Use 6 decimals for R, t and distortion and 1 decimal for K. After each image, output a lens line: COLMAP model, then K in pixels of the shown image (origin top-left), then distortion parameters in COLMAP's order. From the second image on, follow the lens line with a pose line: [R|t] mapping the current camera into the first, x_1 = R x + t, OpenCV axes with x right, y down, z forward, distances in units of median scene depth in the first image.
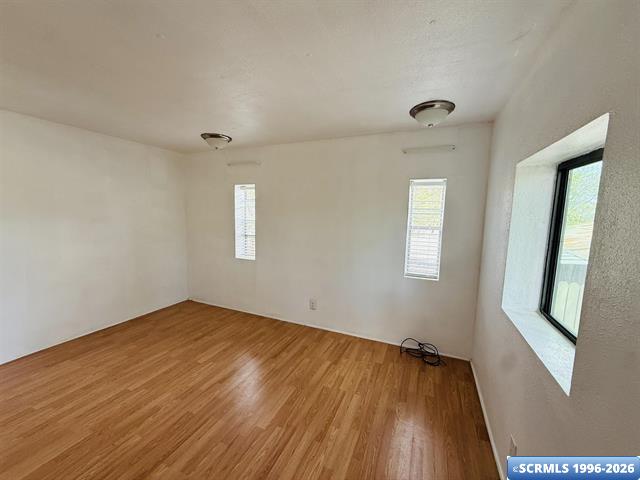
lens RADIAL K [[260.7, 0, 308.4], [0, 260.7, 239.2], [0, 0, 1]] dist [0.013059, 0.000158]
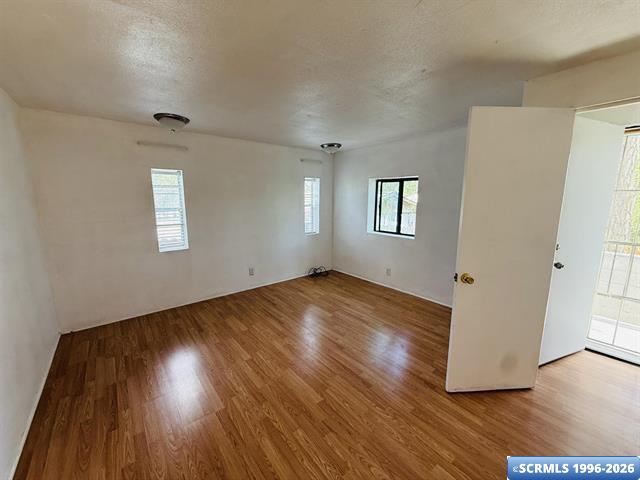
lens RADIAL K [[255.6, 0, 317.8], [0, 255.6, 239.1], [0, 0, 1]] dist [0.001372, 0.000167]
pose [[0.428284, -0.155942, 0.890087, -0.987147], [0.116612, 0.986299, 0.116688, -0.012644], [-0.896088, 0.053820, 0.440601, 0.165467]]
